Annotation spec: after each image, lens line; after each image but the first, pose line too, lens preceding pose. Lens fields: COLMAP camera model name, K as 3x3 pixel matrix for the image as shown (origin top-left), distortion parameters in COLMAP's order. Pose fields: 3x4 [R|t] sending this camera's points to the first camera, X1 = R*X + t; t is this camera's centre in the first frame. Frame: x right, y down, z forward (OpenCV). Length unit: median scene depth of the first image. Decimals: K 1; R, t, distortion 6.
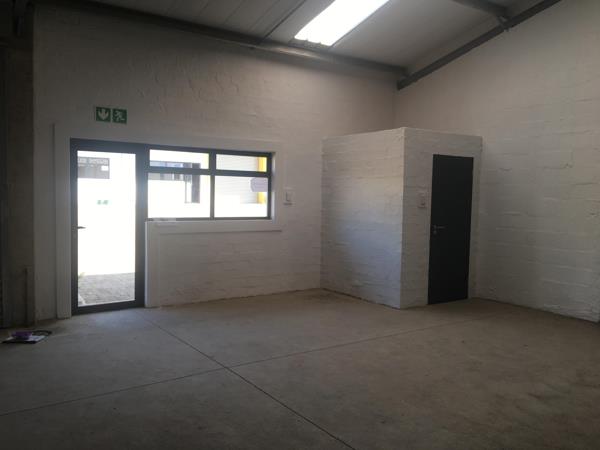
lens RADIAL K [[511.5, 0, 299.9], [0, 511.5, 223.6], [0, 0, 1]] dist [0.075450, -0.104610]
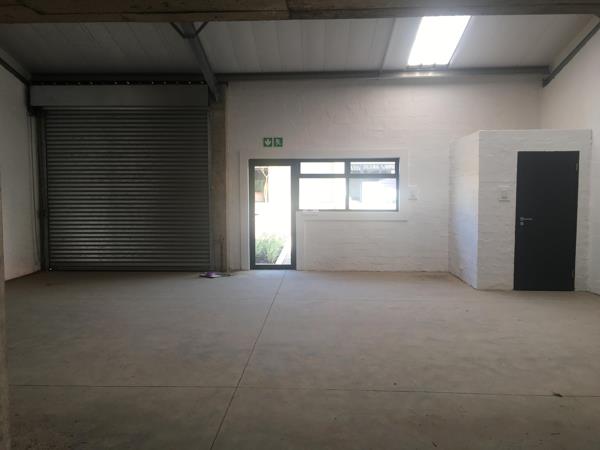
lens RADIAL K [[511.5, 0, 298.9], [0, 511.5, 226.9], [0, 0, 1]] dist [0.075450, -0.104610]
pose [[0.792305, 0.024000, -0.609653, 0.565615], [-0.021251, 0.999705, 0.011737, 0.021265], [0.609755, 0.003656, 0.792582, -0.148942]]
